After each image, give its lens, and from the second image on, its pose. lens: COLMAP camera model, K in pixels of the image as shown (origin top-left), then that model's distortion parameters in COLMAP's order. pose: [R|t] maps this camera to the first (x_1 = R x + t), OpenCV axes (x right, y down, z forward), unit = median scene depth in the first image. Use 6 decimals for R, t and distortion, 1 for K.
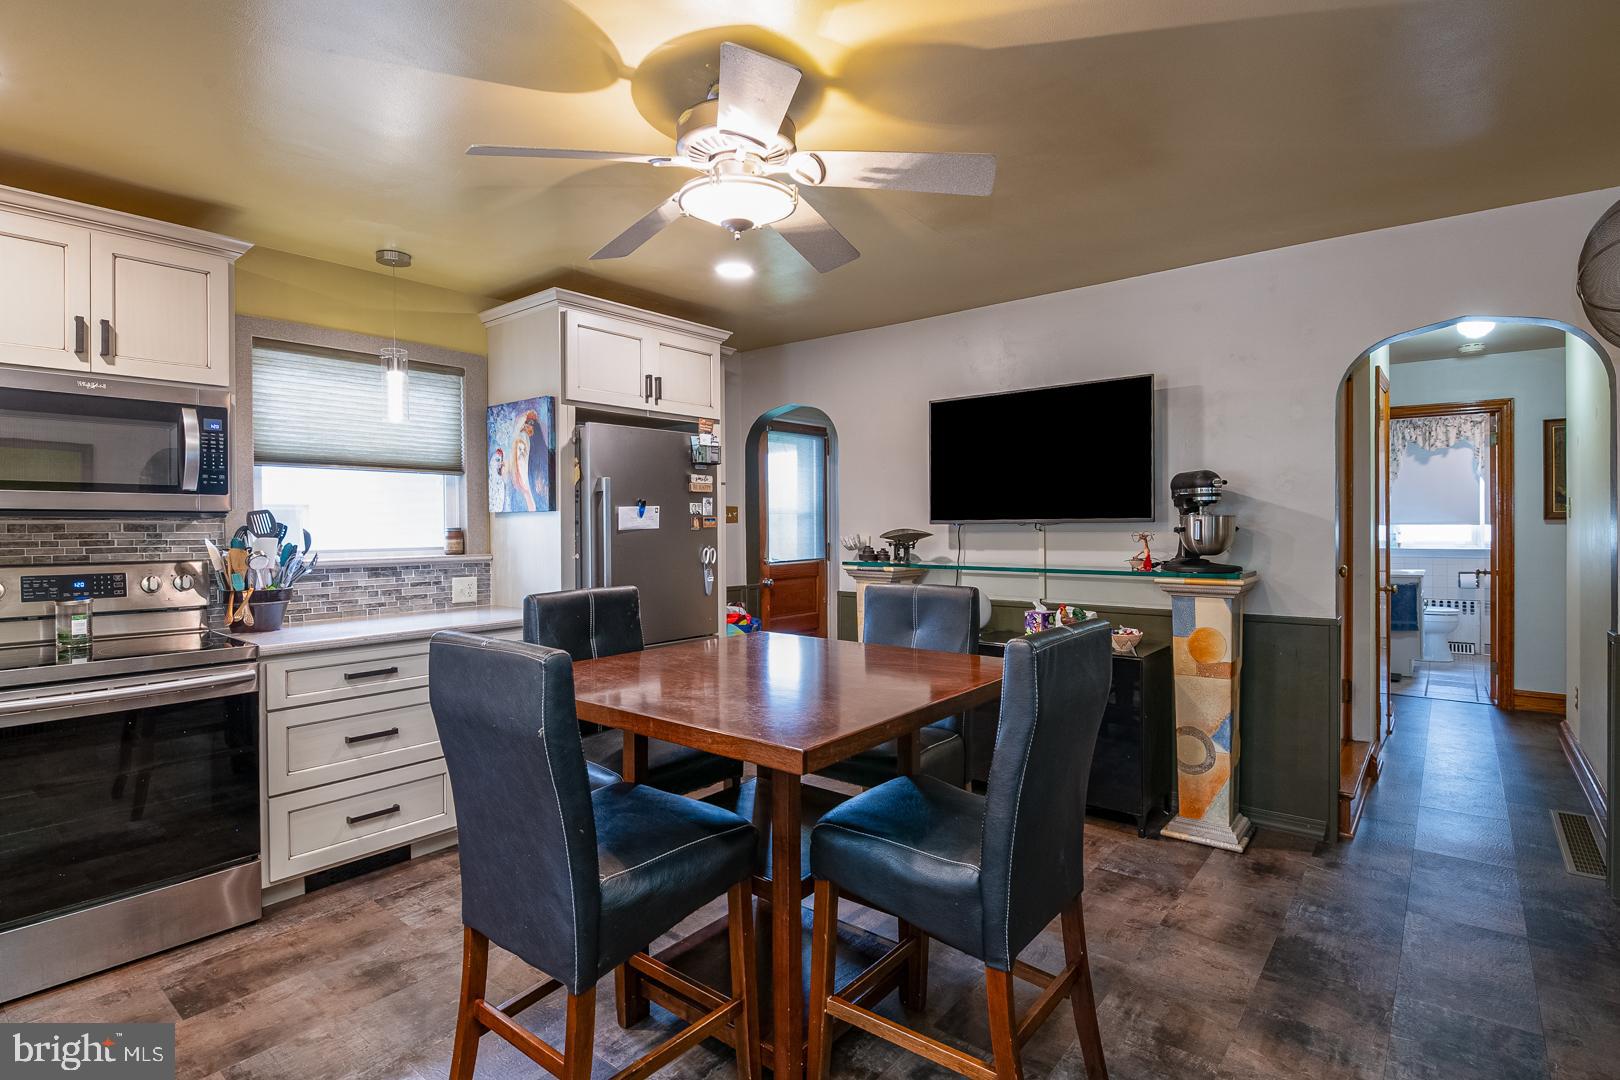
lens RADIAL K [[790.1, 0, 807.7], [0, 790.1, 537.7], [0, 0, 1]] dist [0.002462, -0.009012]
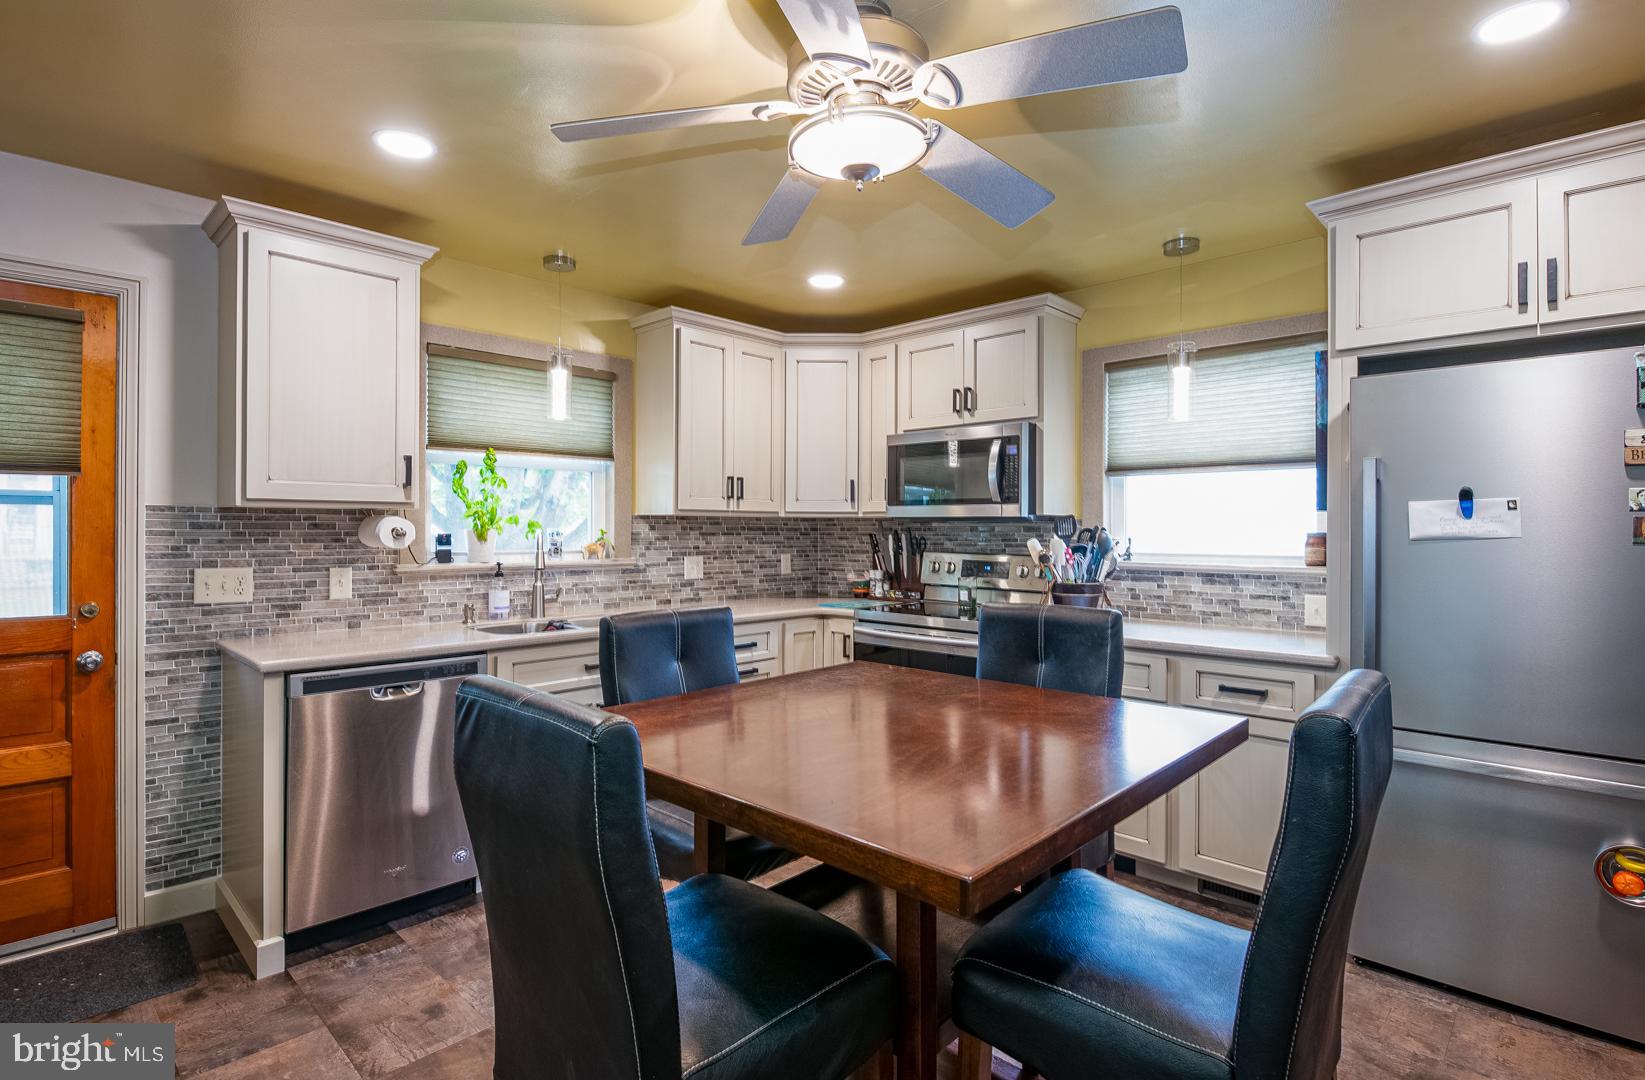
lens RADIAL K [[793.5, 0, 814.4], [0, 793.5, 532.9], [0, 0, 1]] dist [0.000639, -0.000254]
pose [[-0.072554, 0.010114, -0.997313, 0.427790], [-0.020143, 0.999730, 0.011604, -0.012602], [0.997161, 0.020931, -0.072331, 0.591684]]
